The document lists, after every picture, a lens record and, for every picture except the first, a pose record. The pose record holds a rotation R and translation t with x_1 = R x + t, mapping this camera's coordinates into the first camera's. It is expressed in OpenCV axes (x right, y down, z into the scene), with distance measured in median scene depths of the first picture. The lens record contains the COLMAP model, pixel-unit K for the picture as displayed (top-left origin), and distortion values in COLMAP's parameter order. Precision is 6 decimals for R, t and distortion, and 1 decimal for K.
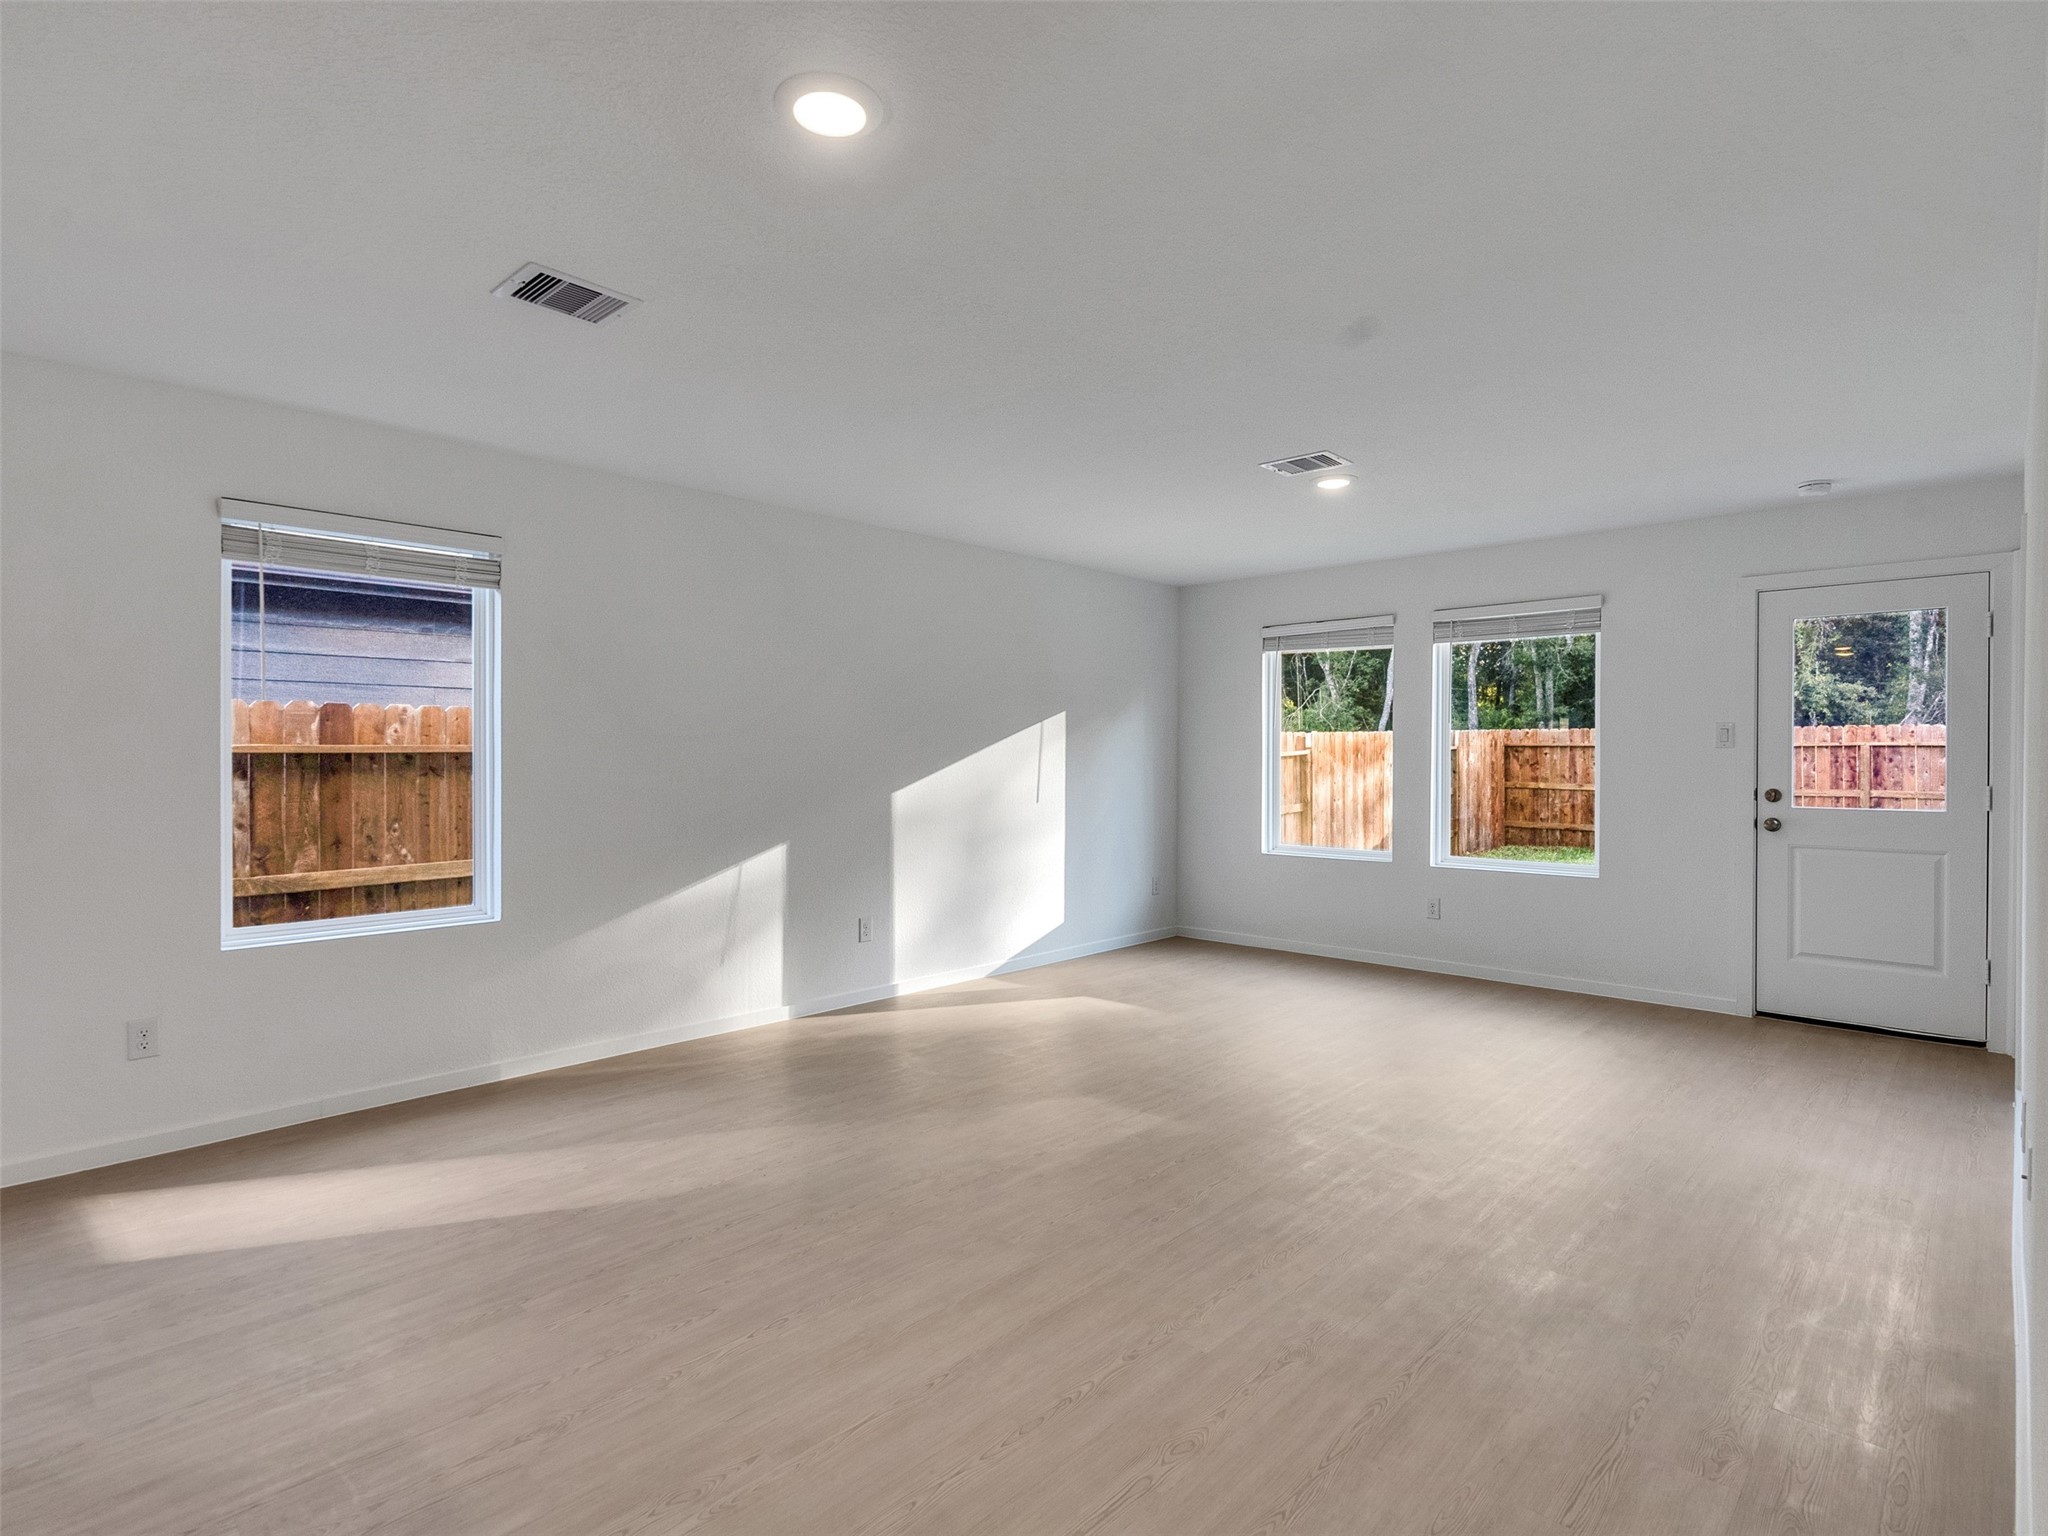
lens RADIAL K [[1041.6, 0, 1013.1], [0, 1041.6, 765.7], [0, 0, 1]] dist [-0.008969, 0.003485]
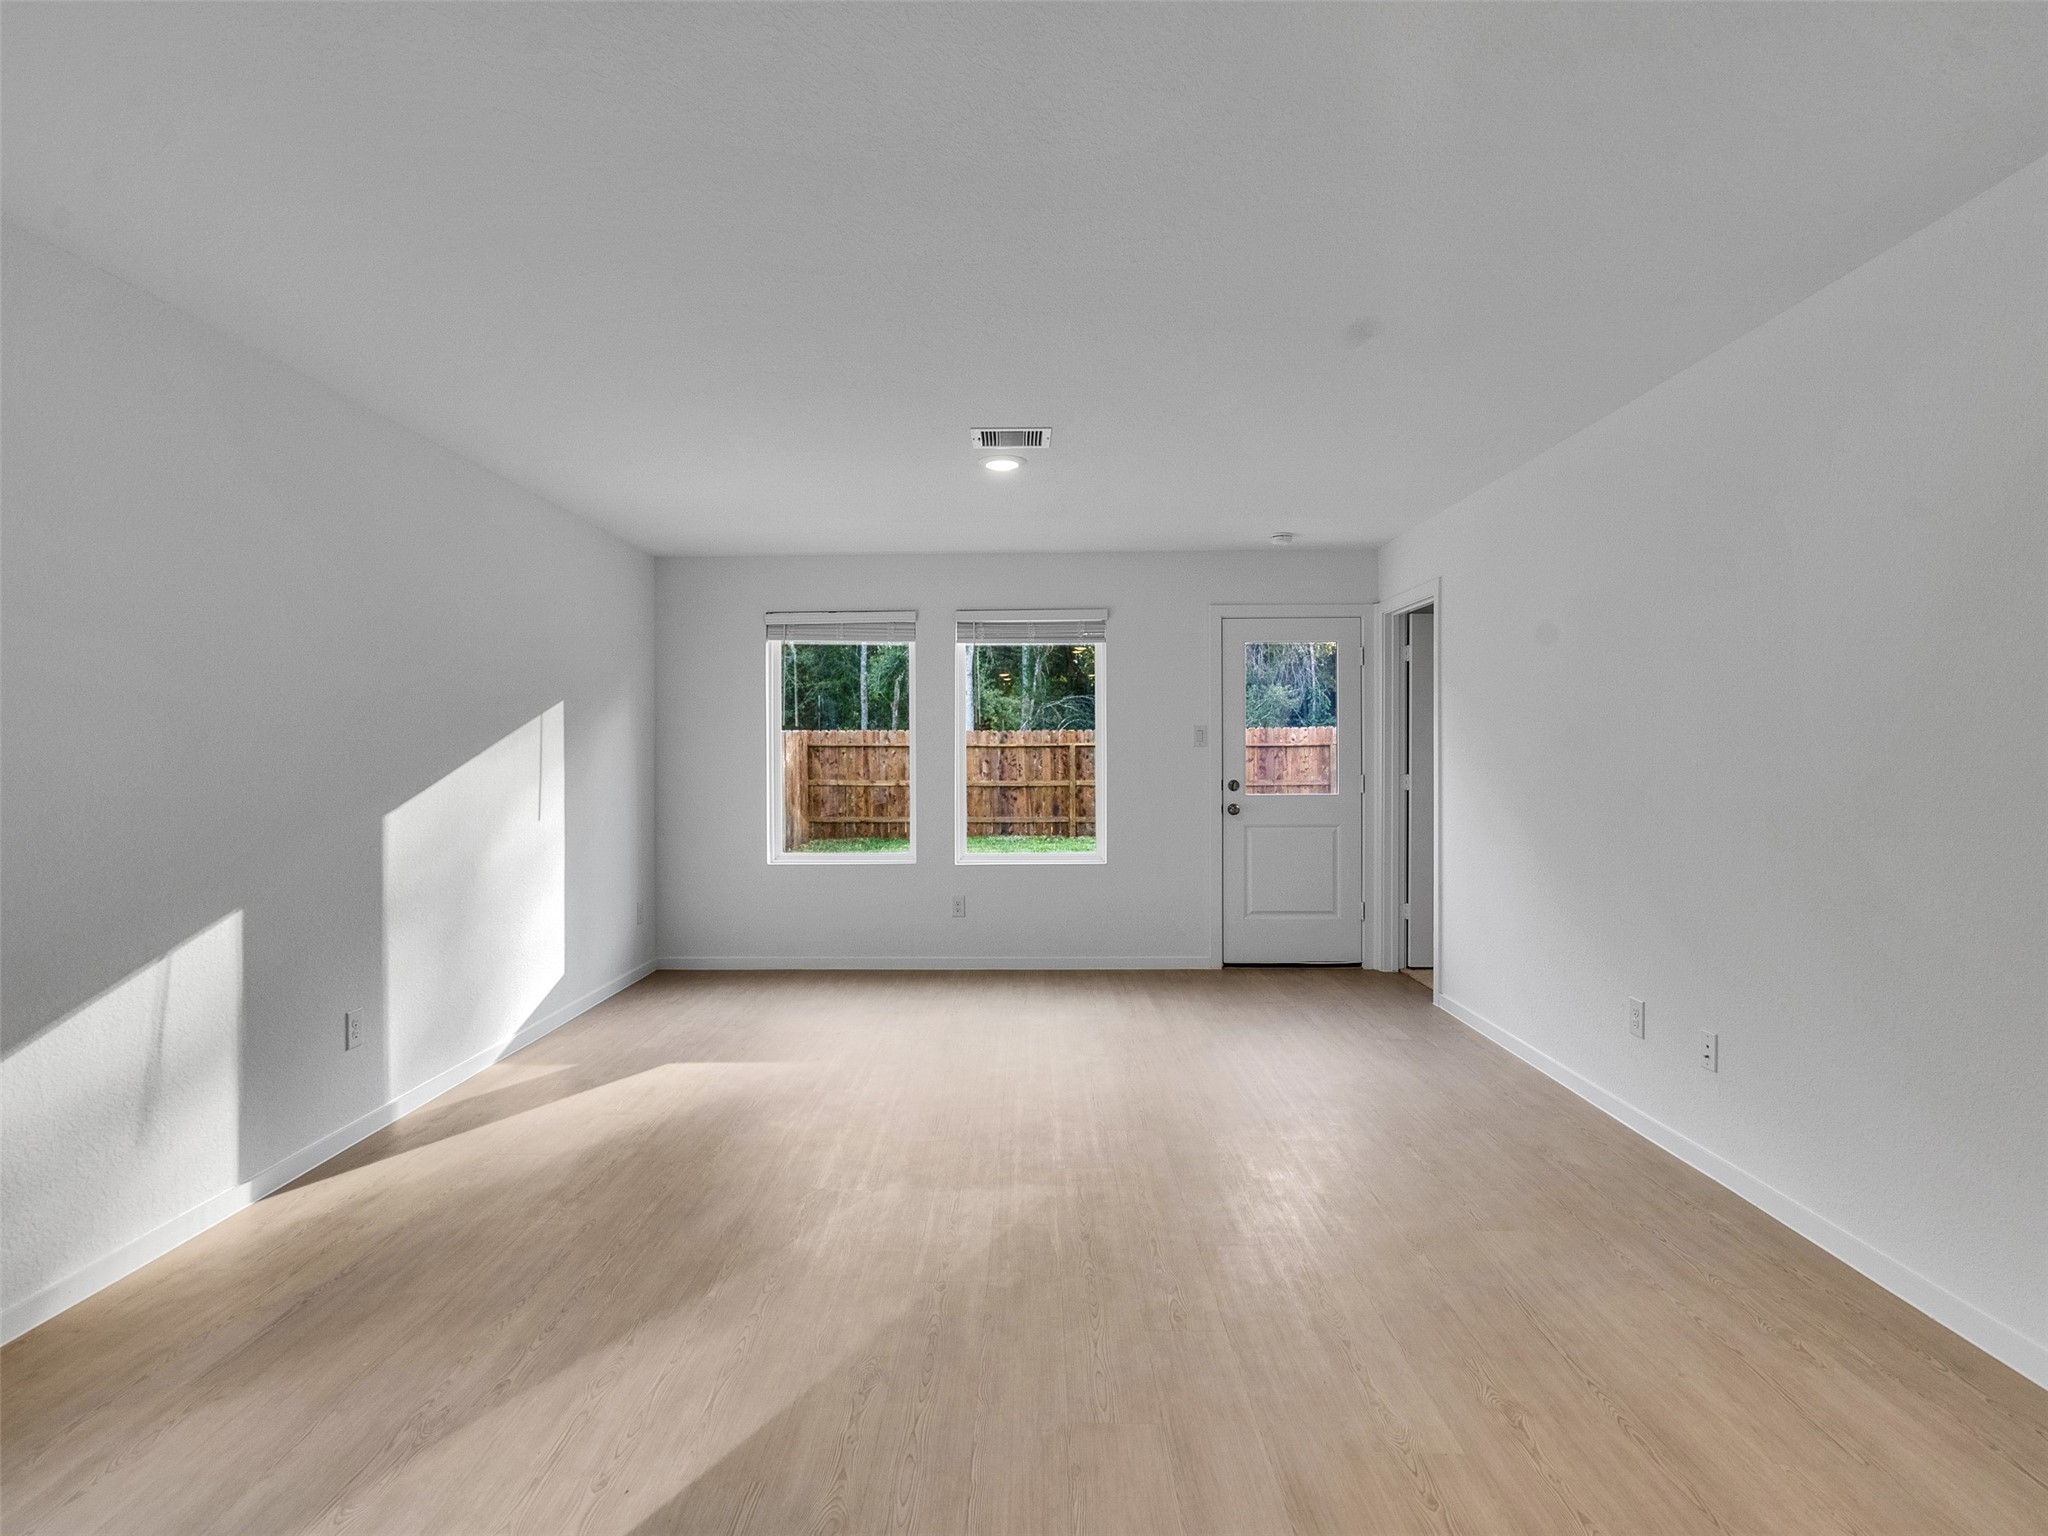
lens RADIAL K [[1041.6, 0, 1023.7], [0, 1041.6, 764.1], [0, 0, 1]] dist [-0.008969, 0.003485]
pose [[0.739375, -0.011344, 0.673198, -0.098995], [0.012683, 0.999915, 0.002920, -0.001208], [-0.673174, 0.006379, 0.739456, 0.092572]]
